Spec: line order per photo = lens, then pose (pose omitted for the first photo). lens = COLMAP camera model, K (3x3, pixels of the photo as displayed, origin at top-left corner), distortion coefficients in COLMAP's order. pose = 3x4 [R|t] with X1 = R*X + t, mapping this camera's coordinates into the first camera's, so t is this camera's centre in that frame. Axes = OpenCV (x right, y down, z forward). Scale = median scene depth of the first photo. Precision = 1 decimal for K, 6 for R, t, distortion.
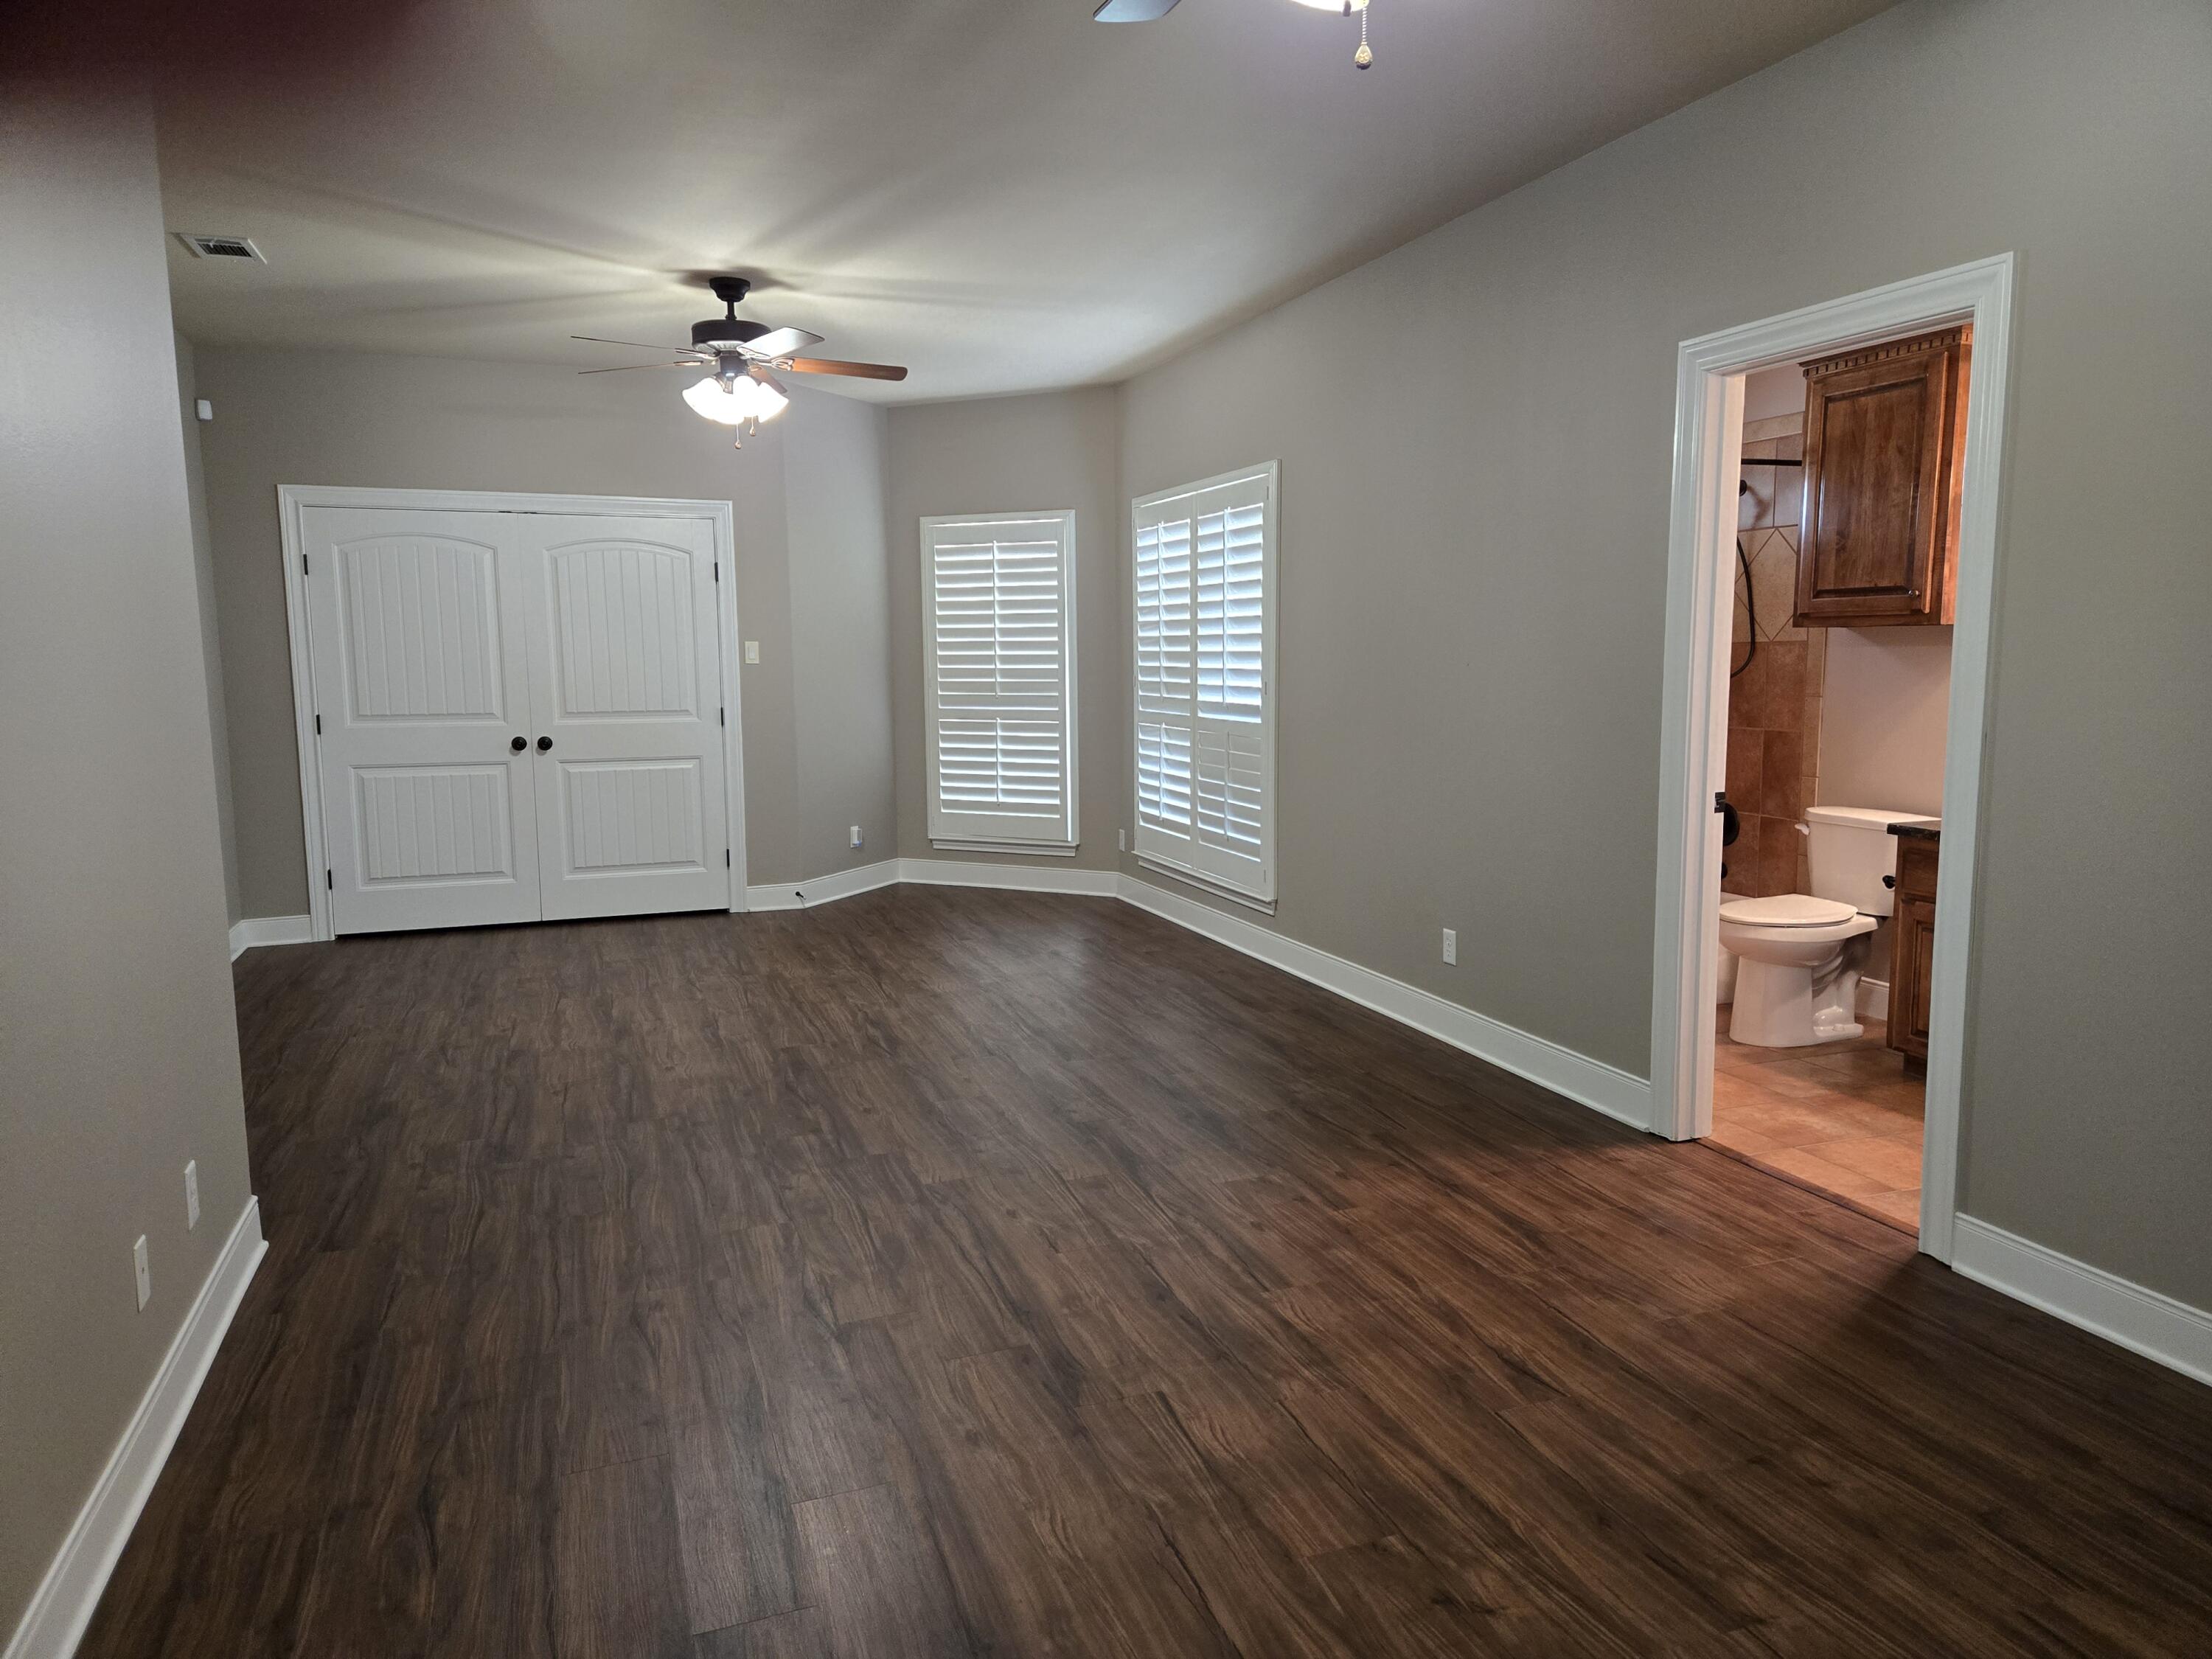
lens RADIAL K [[1491.1, 0, 1111.7], [0, 1491.1, 830.8], [0, 0, 1]] dist [0.045552, -0.000995]
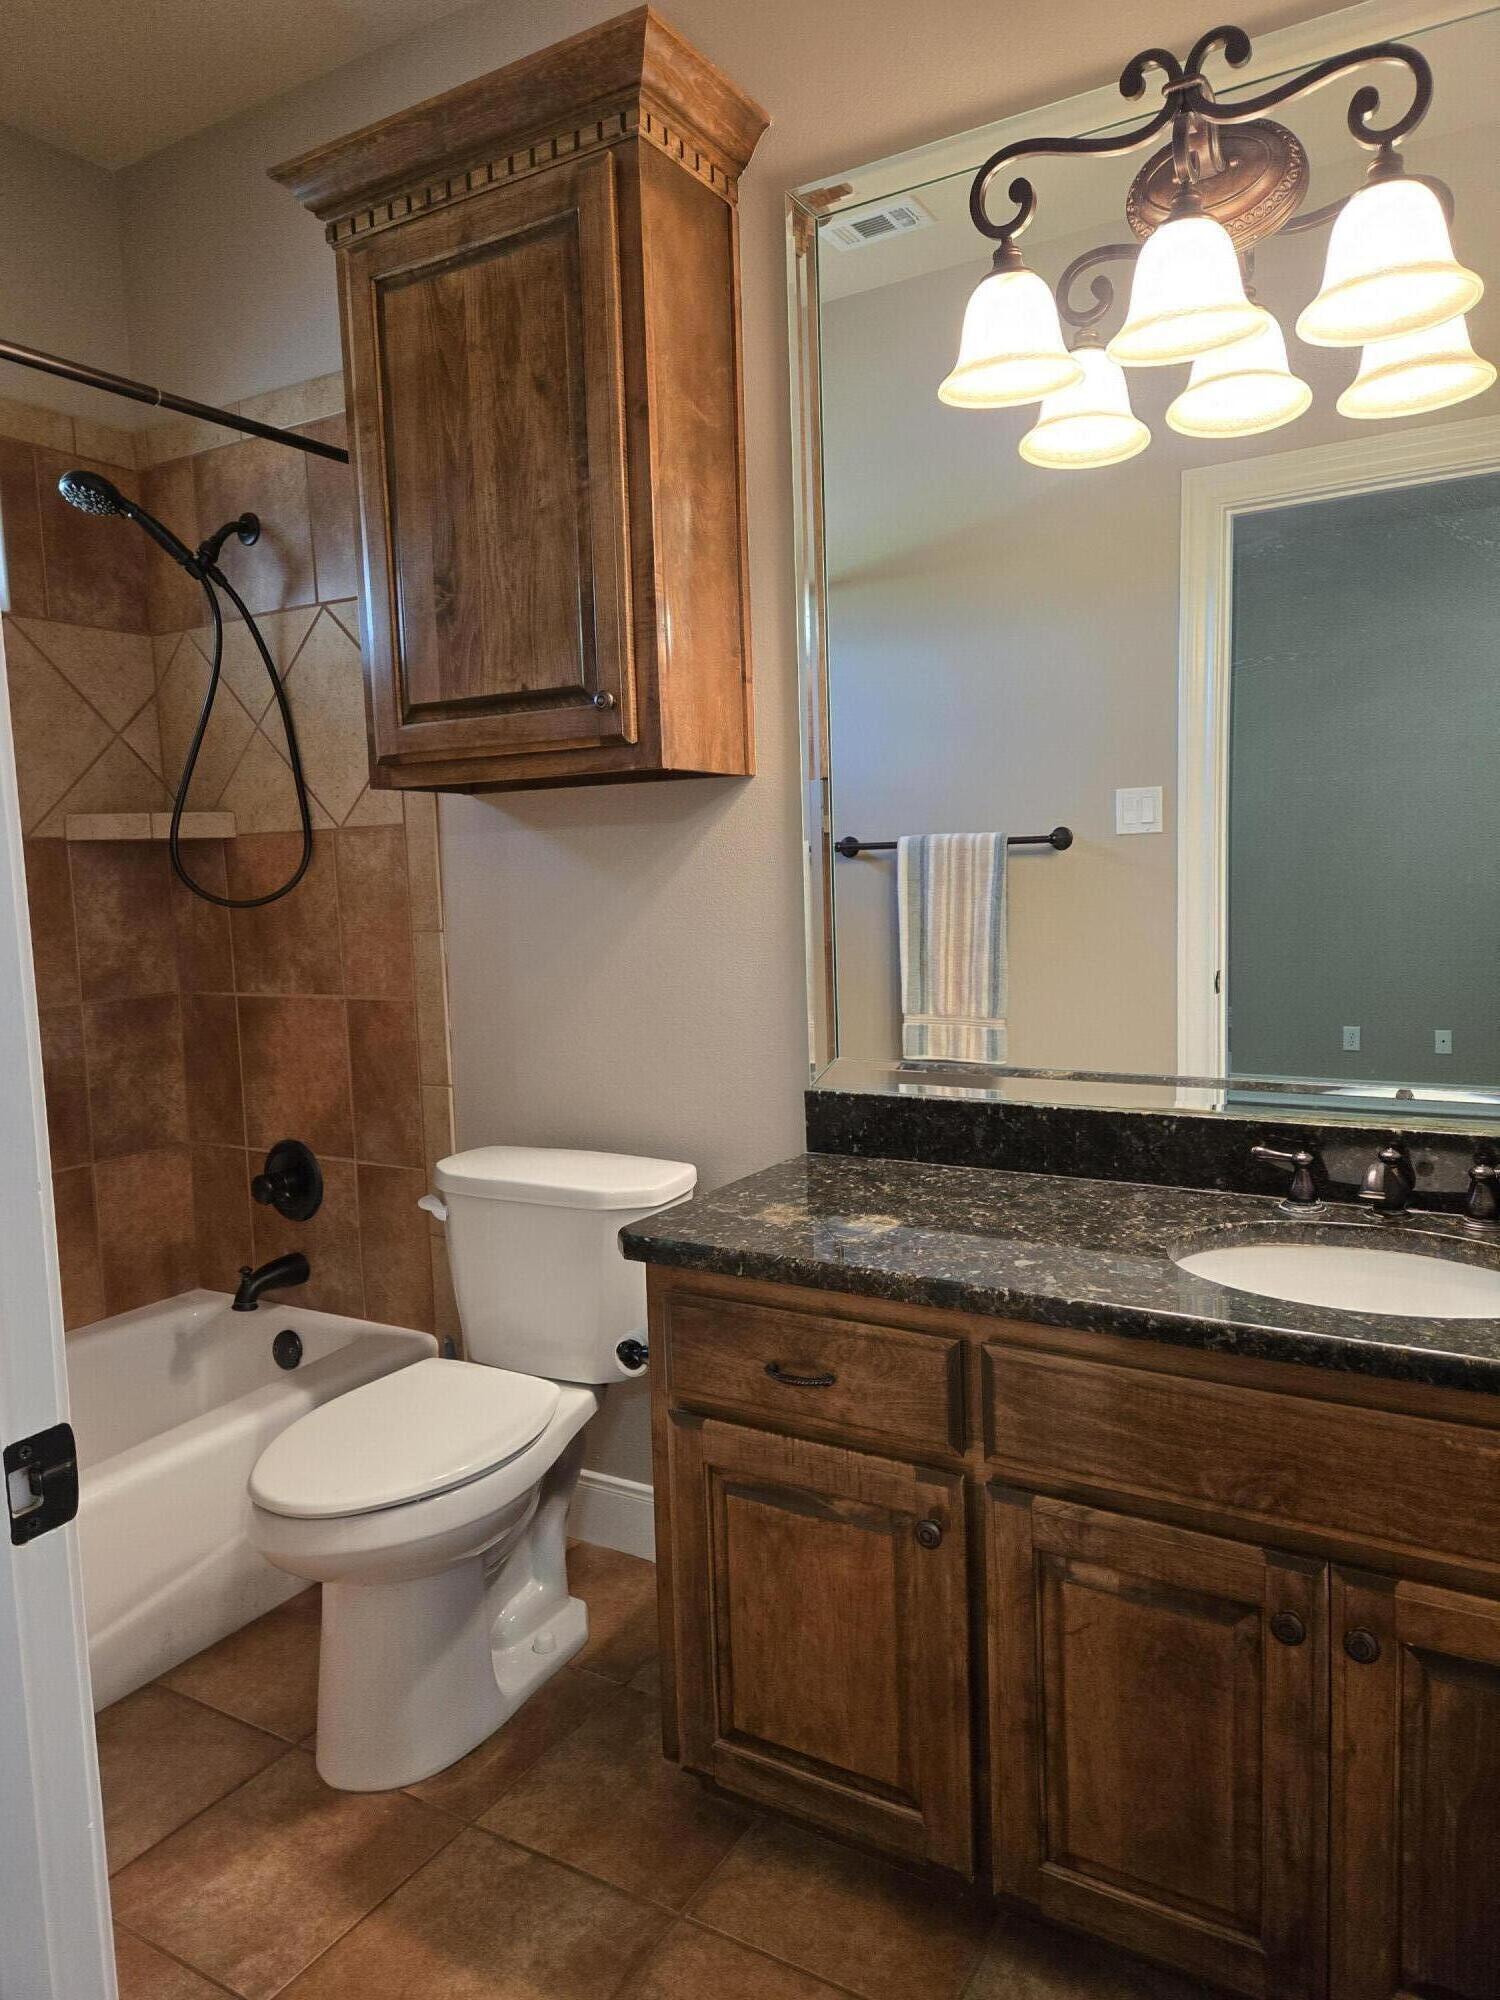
lens RADIAL K [[1348.2, 0, 755.5], [0, 1348.2, 1003.1], [0, 0, 1]] dist [0.045552, -0.000995]
pose [[0.782842, -0.078998, 0.617186, 0.291960], [0.100195, 0.994968, 0.000265, -0.058791], [-0.614101, 0.061631, 0.786818, 0.623175]]
